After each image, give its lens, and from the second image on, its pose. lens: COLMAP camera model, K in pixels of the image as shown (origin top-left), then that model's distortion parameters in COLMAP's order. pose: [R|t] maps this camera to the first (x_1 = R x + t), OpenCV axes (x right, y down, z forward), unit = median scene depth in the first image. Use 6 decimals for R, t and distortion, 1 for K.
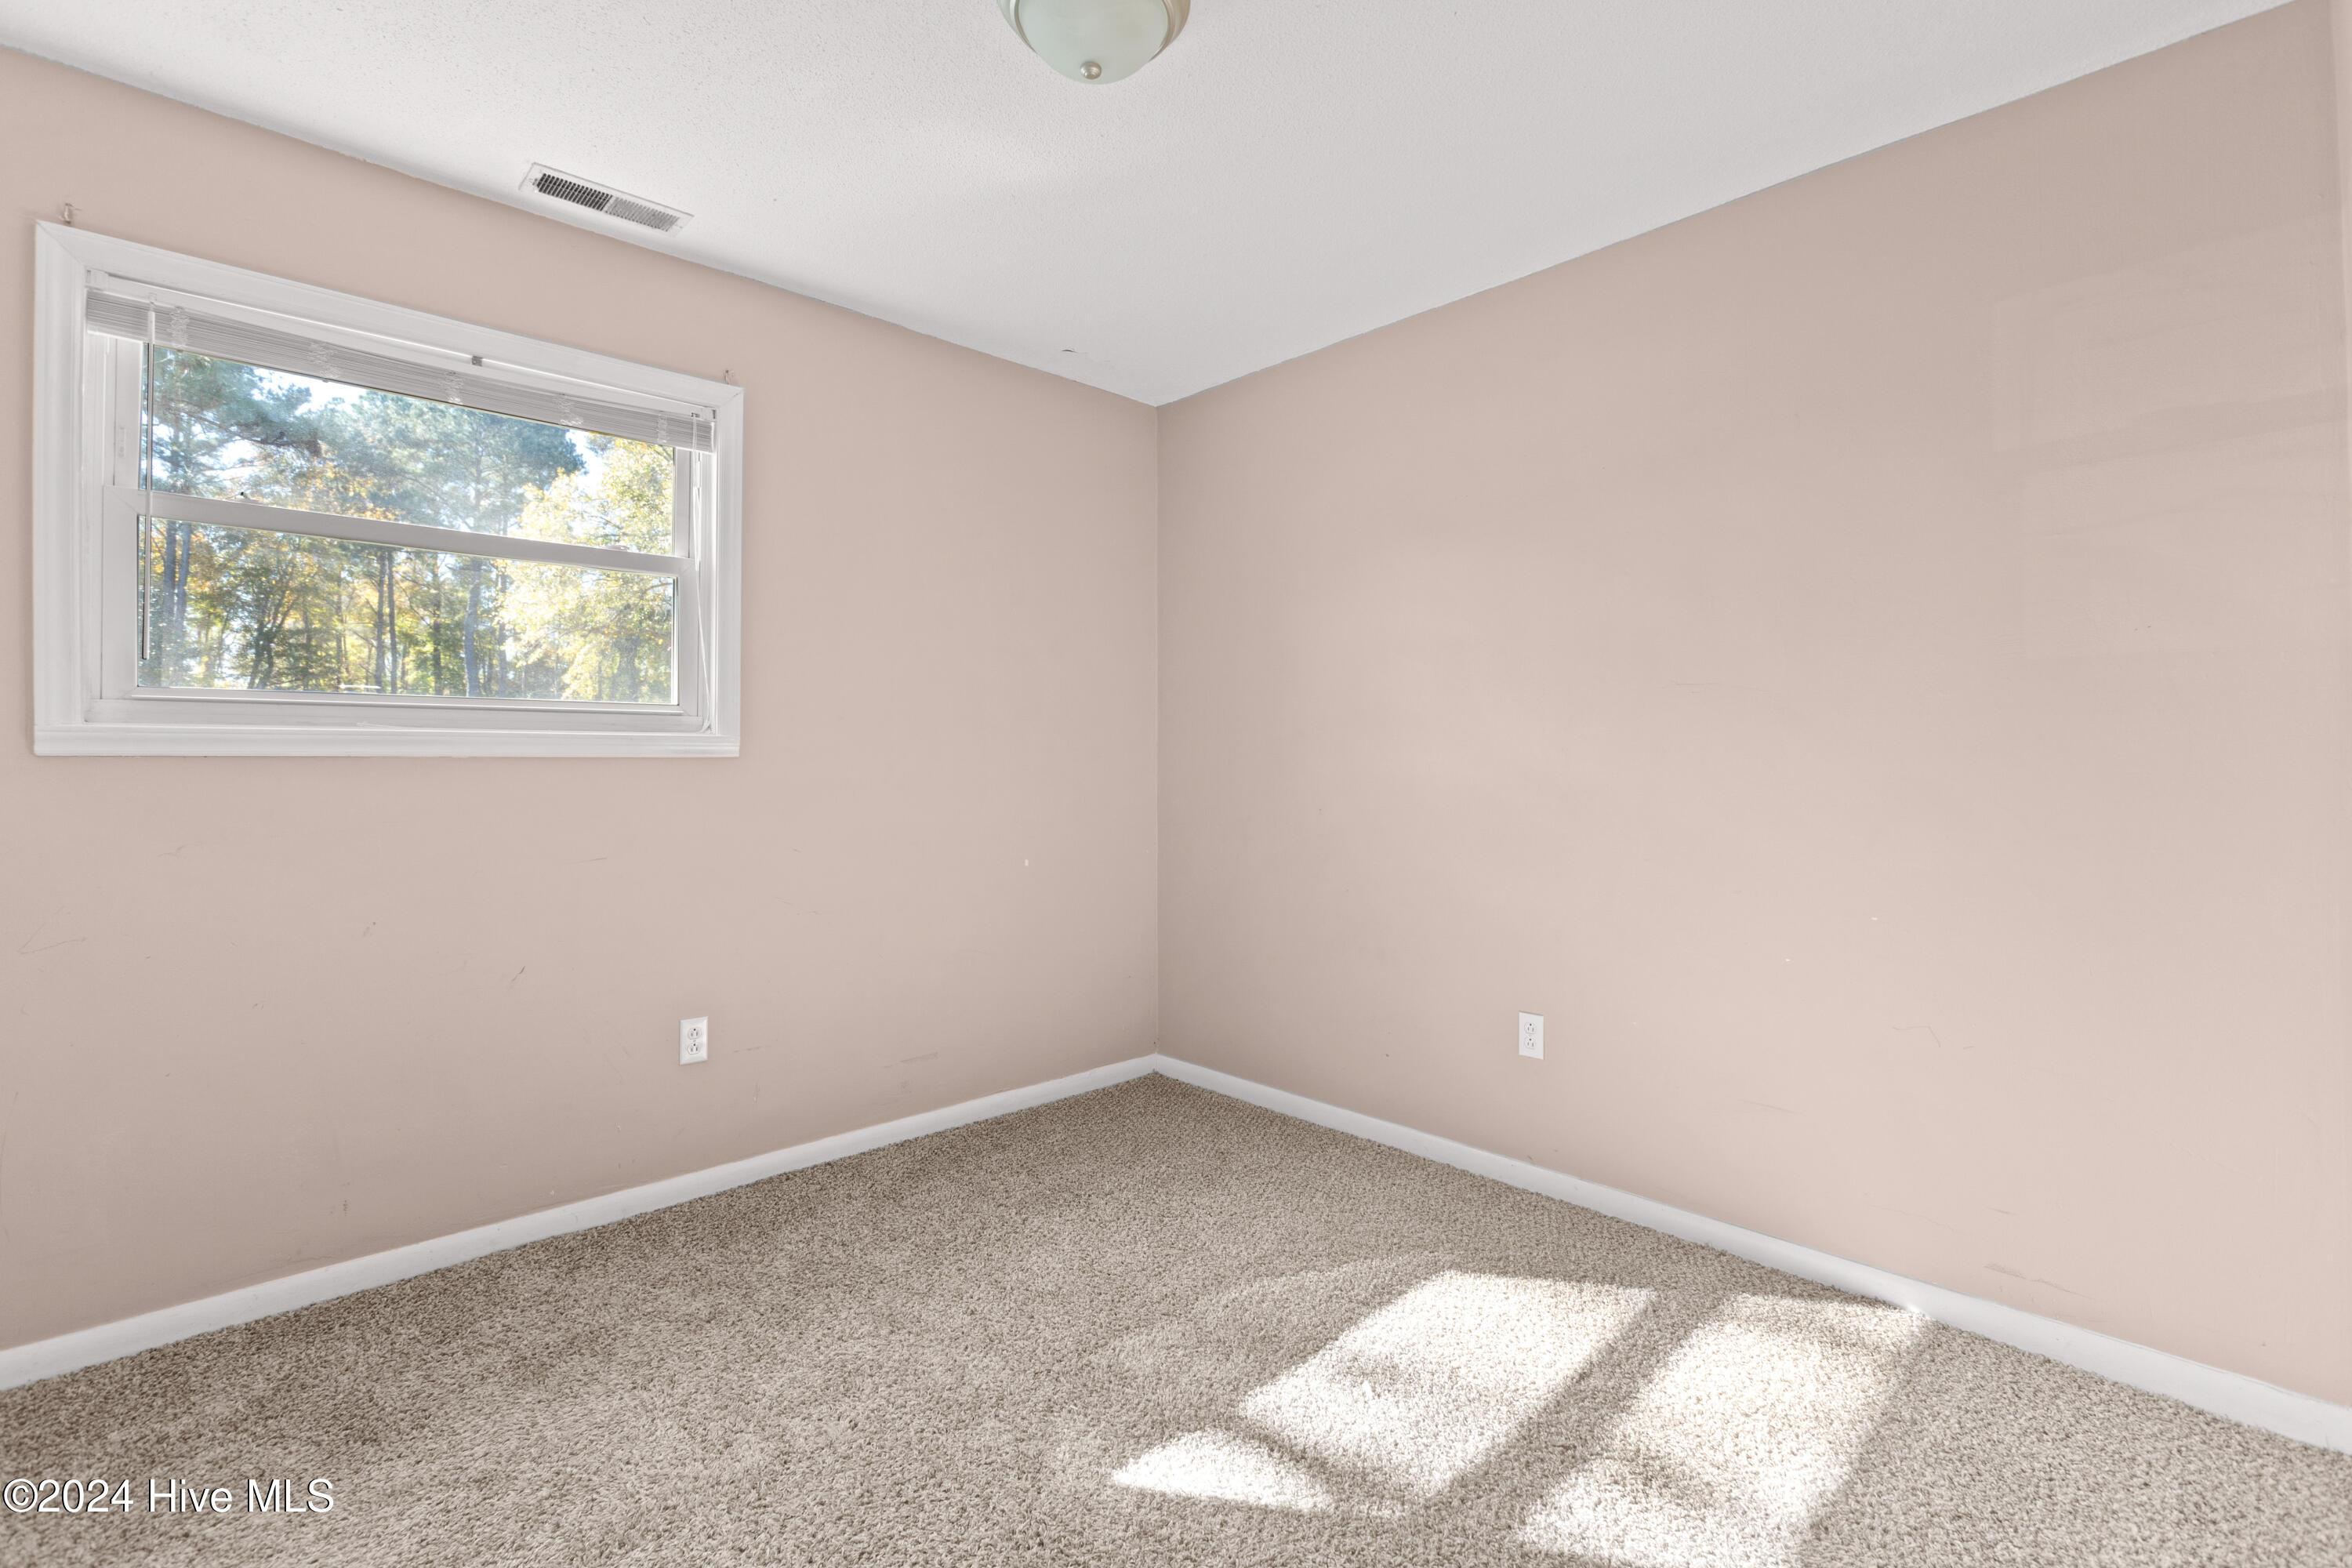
lens RADIAL K [[1050.8, 0, 1165.5], [0, 1050.8, 776.5], [0, 0, 1]] dist [0.000507, 0.001531]
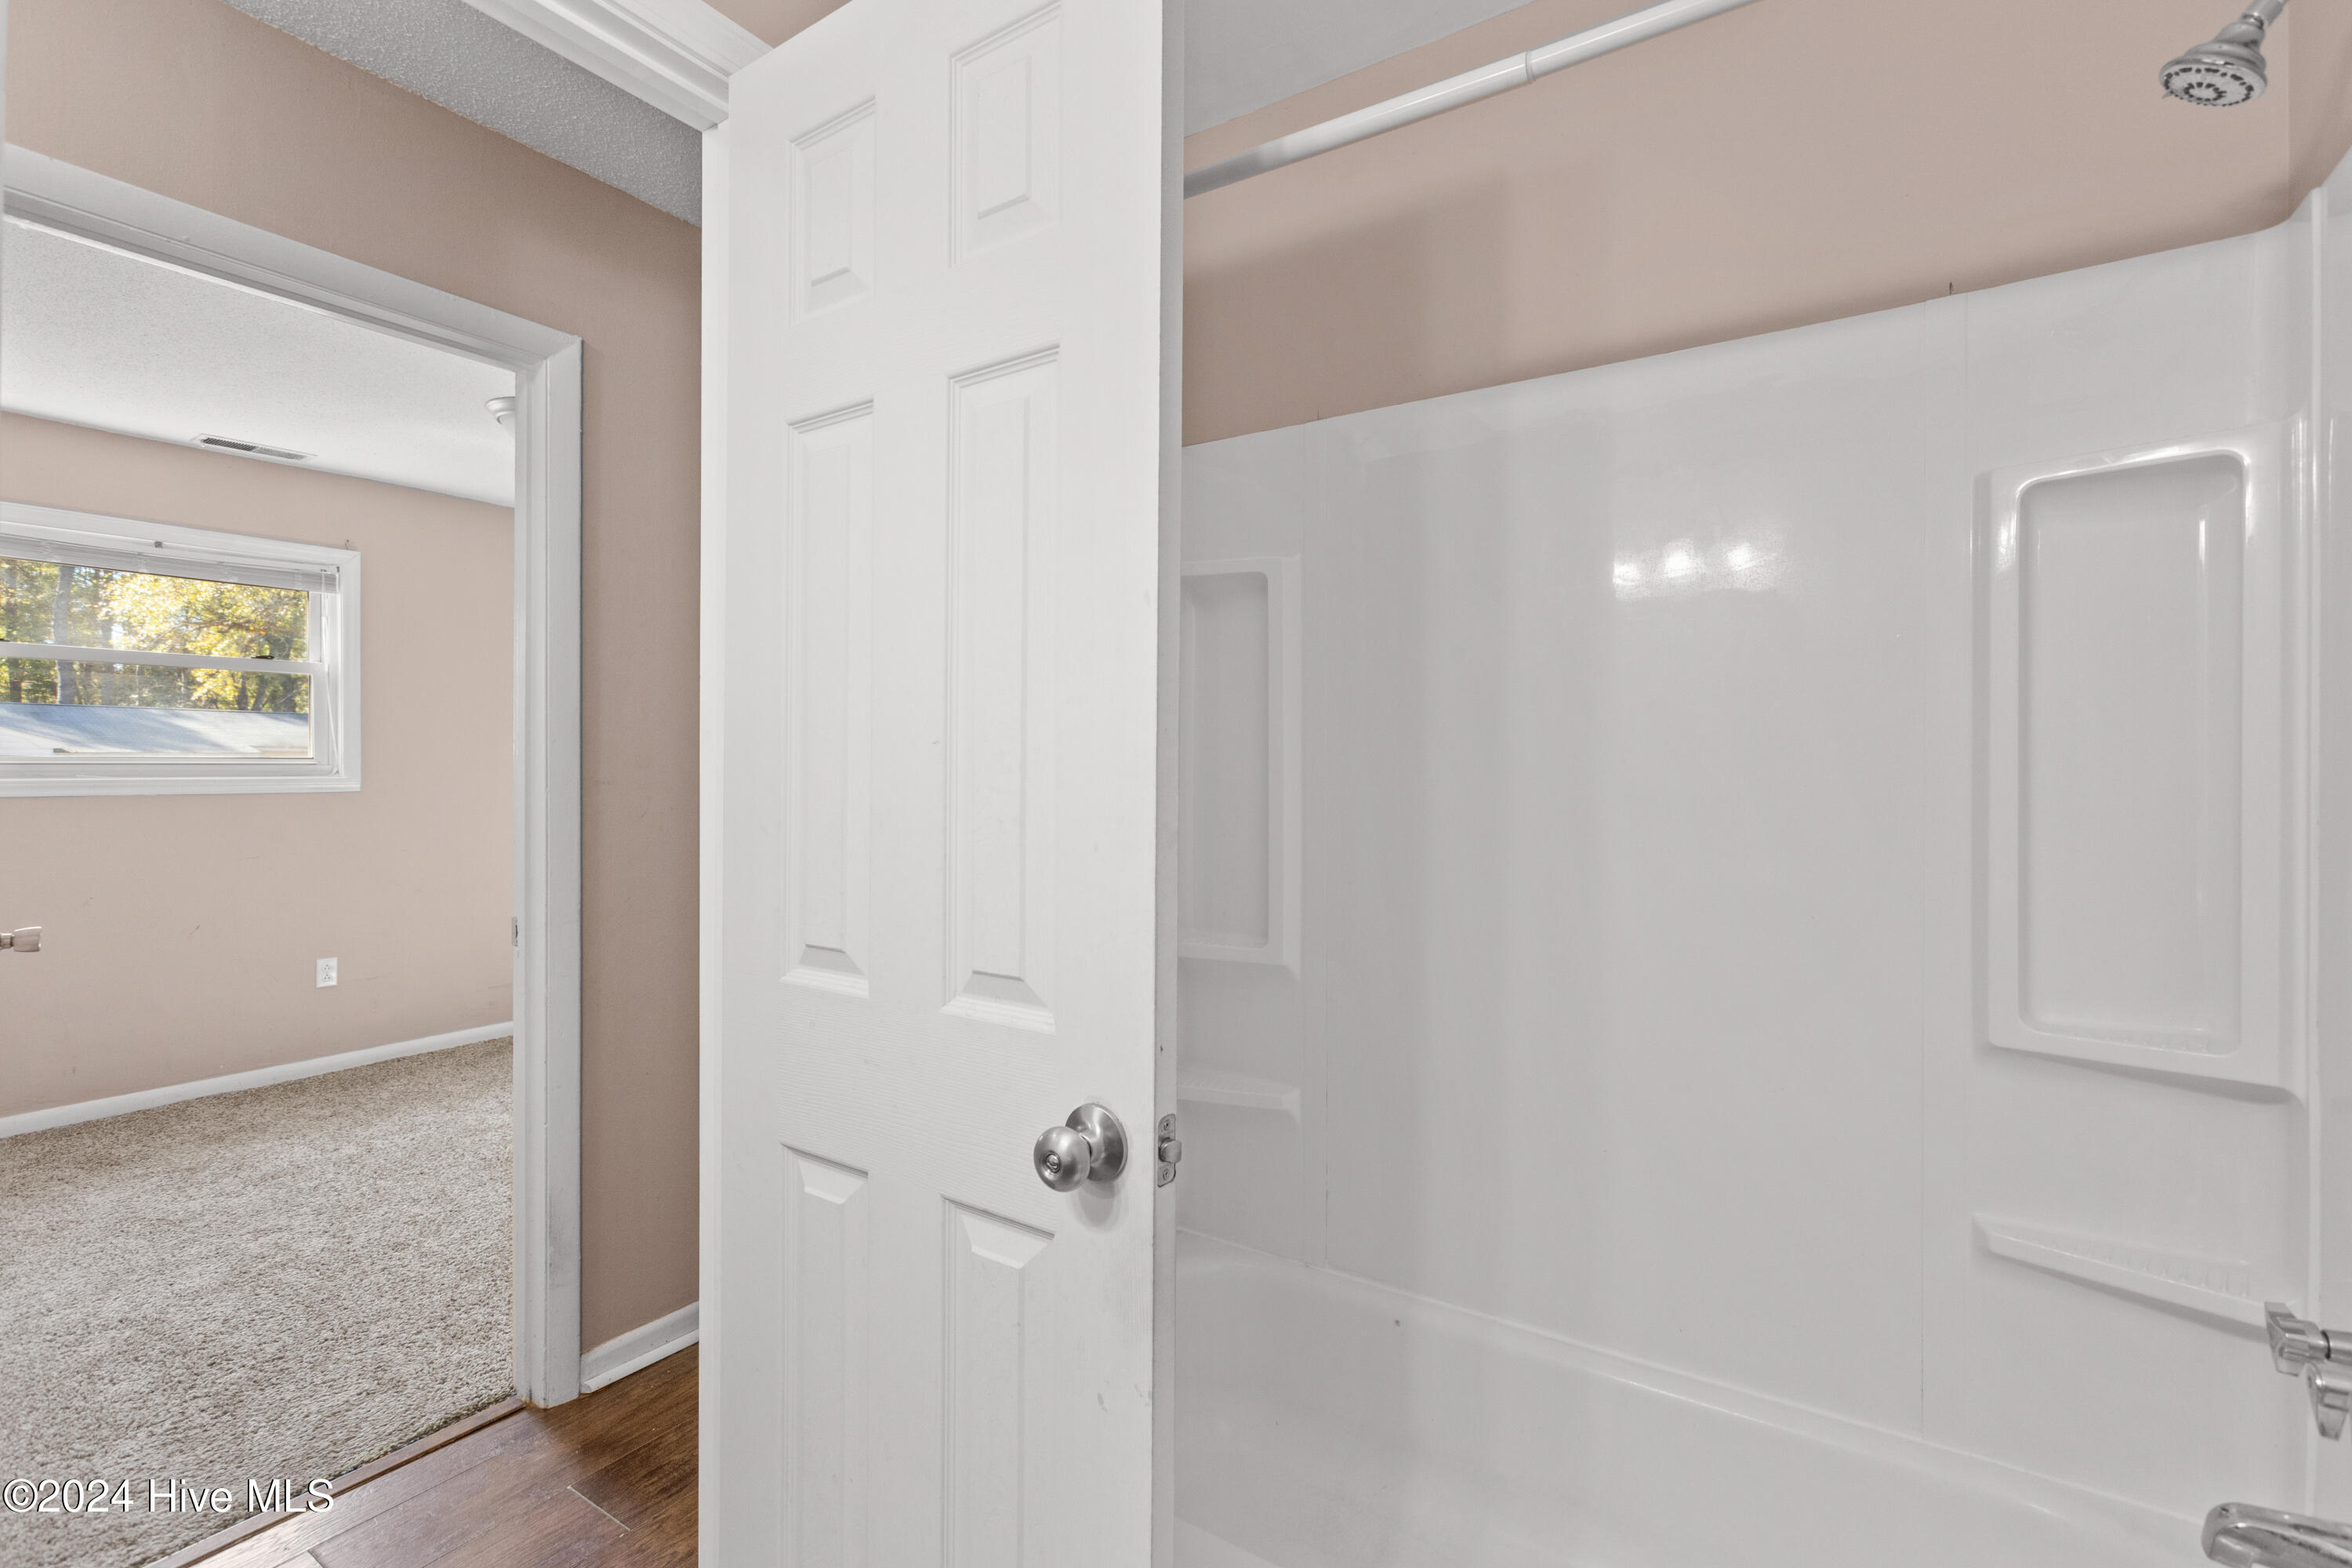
lens RADIAL K [[1050.8, 0, 1188.2], [0, 1050.8, 781.6], [0, 0, 1]] dist [0.000507, 0.001531]
pose [[0.971756, -0.007587, 0.235867, 0.425967], [0.006644, 0.999966, 0.004795, -0.032614], [-0.235896, -0.003092, 0.971773, -0.814717]]
